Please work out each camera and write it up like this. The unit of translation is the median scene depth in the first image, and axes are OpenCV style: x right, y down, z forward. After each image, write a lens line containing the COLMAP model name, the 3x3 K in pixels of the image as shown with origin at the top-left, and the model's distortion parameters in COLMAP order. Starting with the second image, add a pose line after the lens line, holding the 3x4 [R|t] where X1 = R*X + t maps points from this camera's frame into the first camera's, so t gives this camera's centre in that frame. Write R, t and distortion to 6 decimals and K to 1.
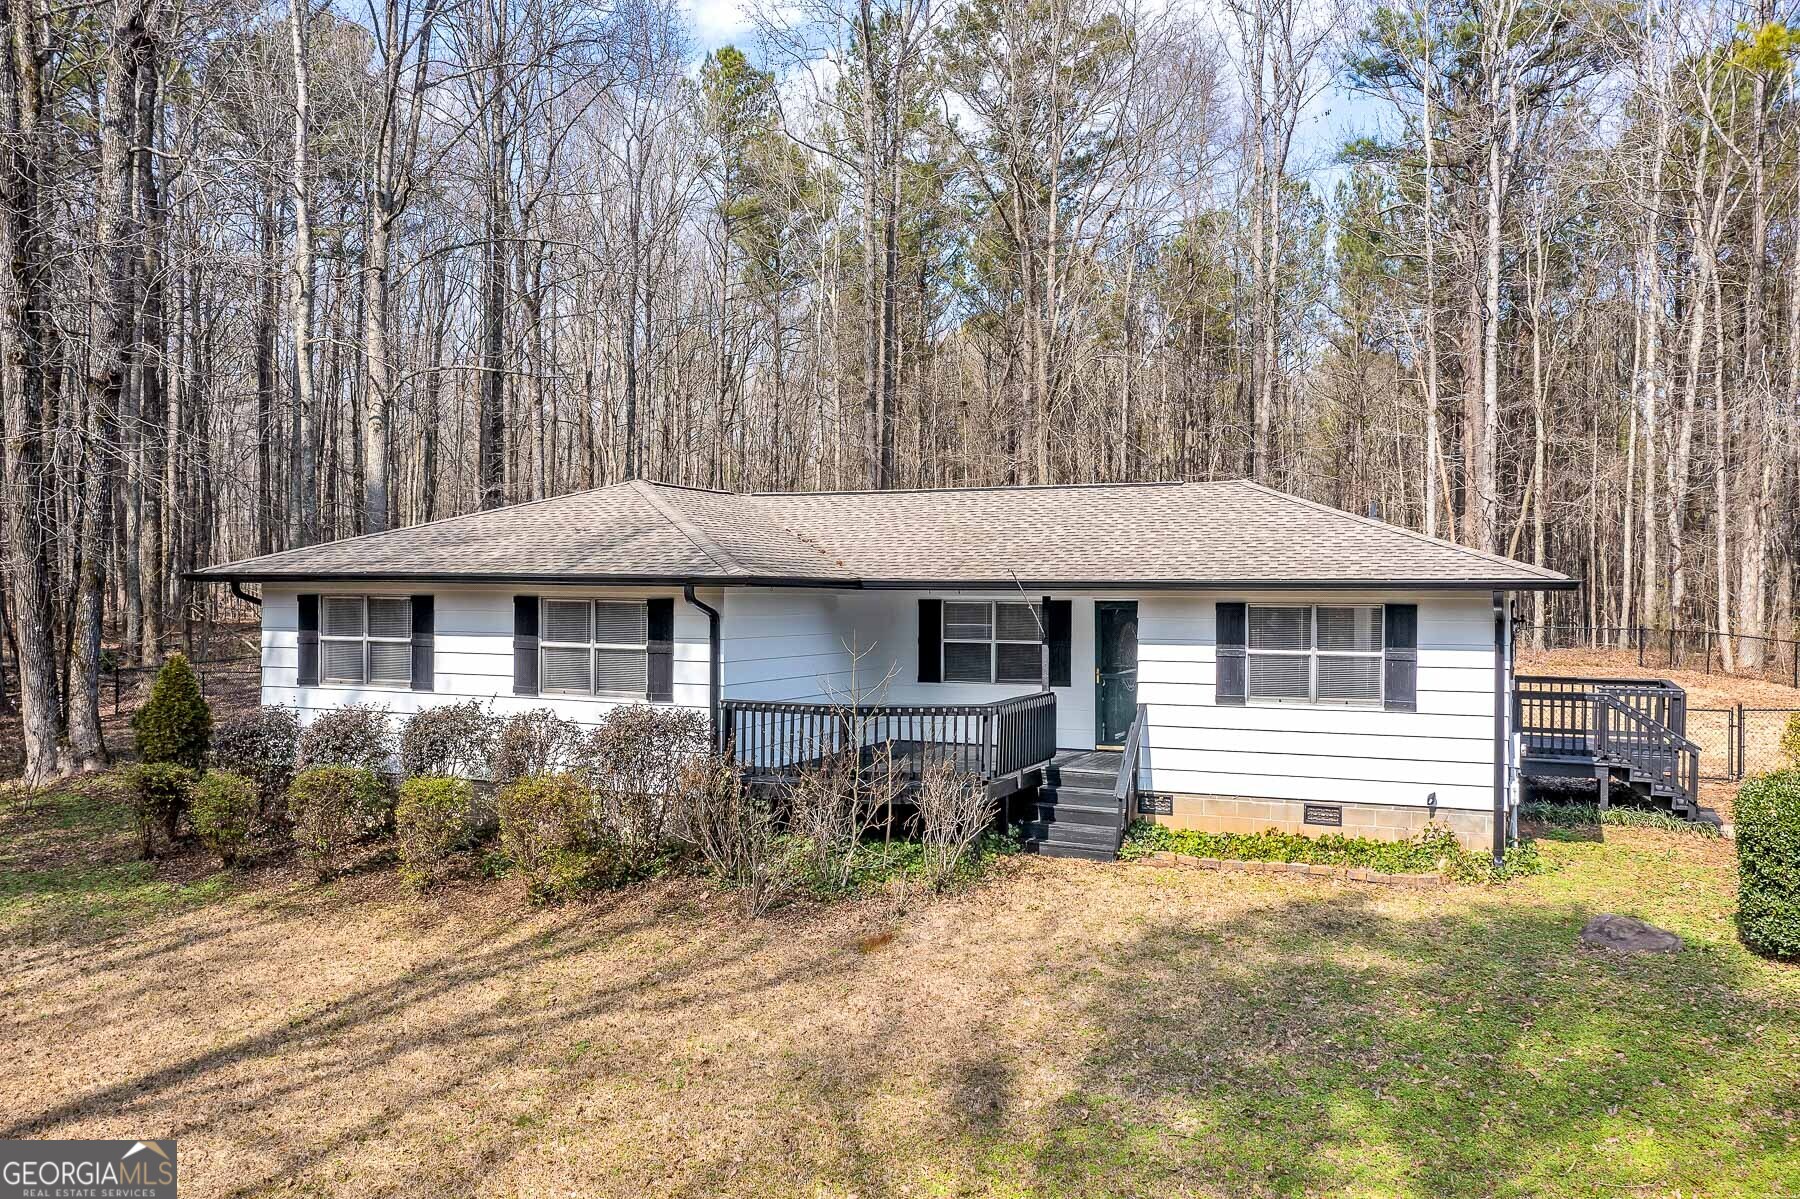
lens RADIAL K [[1453.4, 0, 901.8], [0, 1453.4, 640.2], [0, 0, 1]] dist [-0.014746, -0.013778]
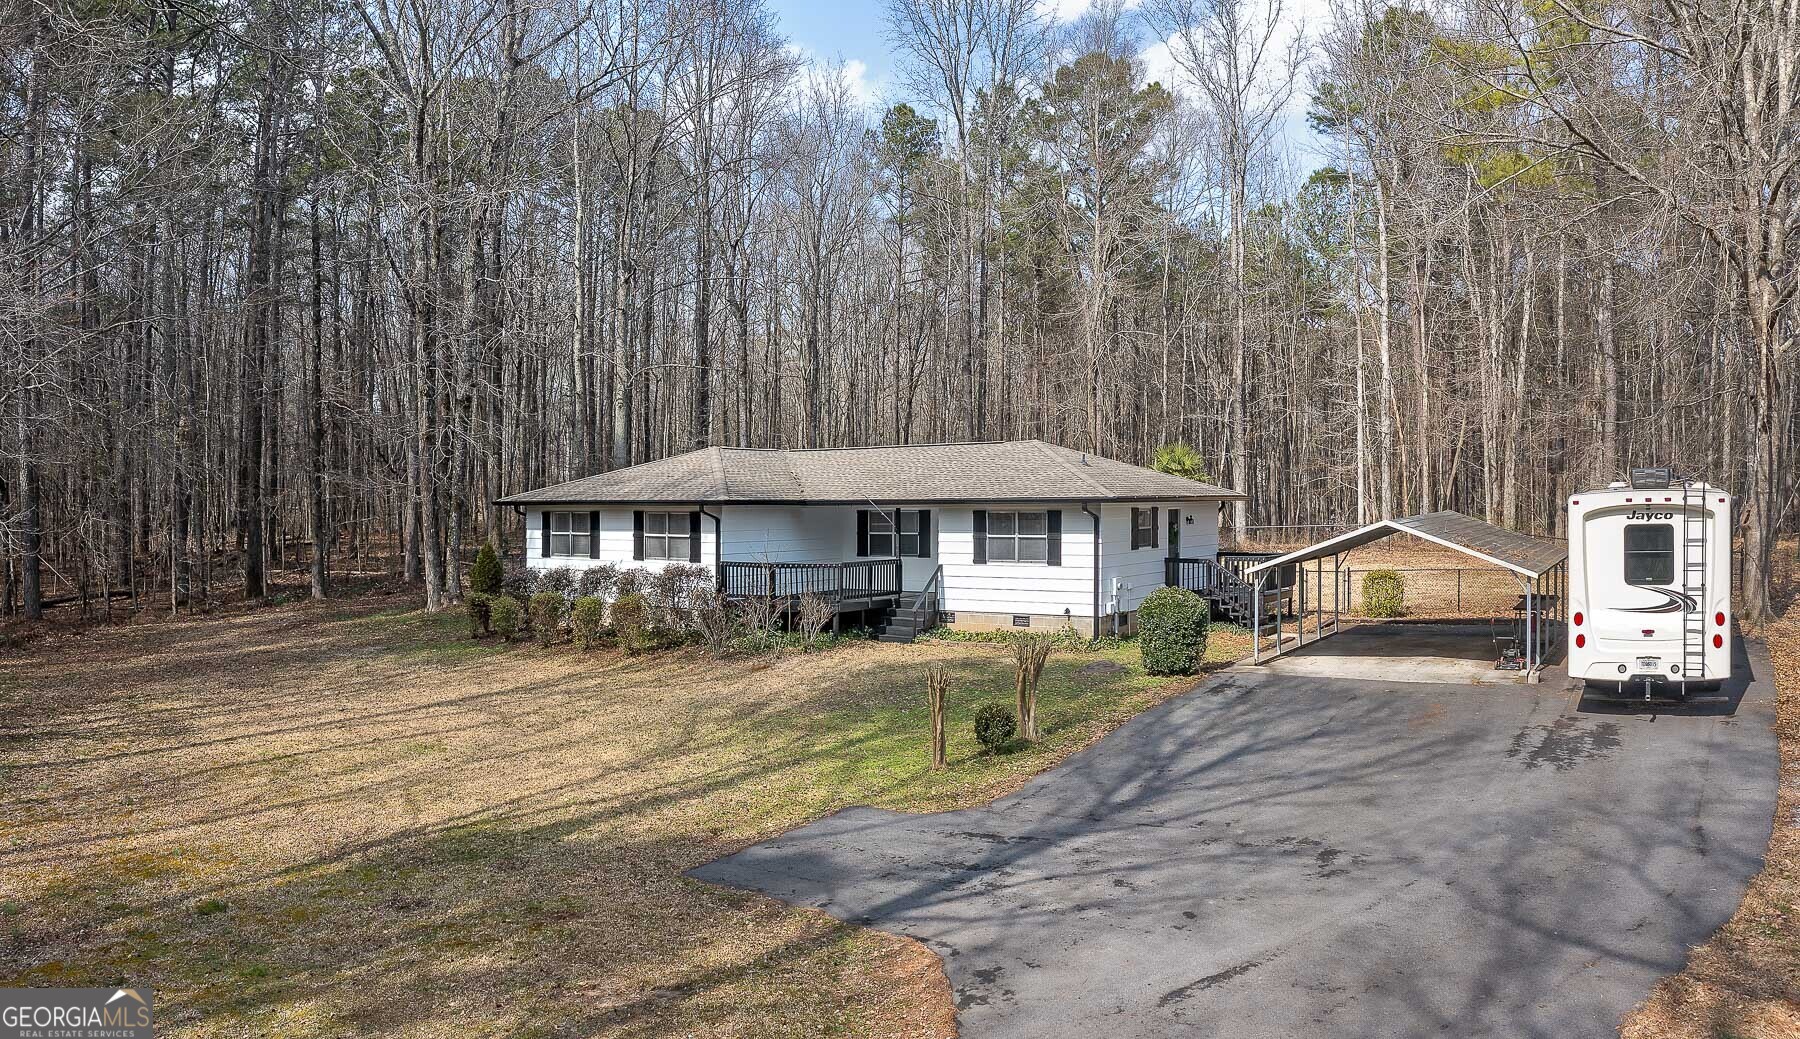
lens RADIAL K [[1419.6, 0, 900.0], [0, 1419.6, 519.5], [0, 0, 1]] dist [-0.317885, 0.000736]
pose [[0.975235, -0.010036, -0.220943, 0.526472], [0.005327, 0.999746, -0.021902, 0.025835], [0.221107, 0.020183, 0.975041, -0.817257]]
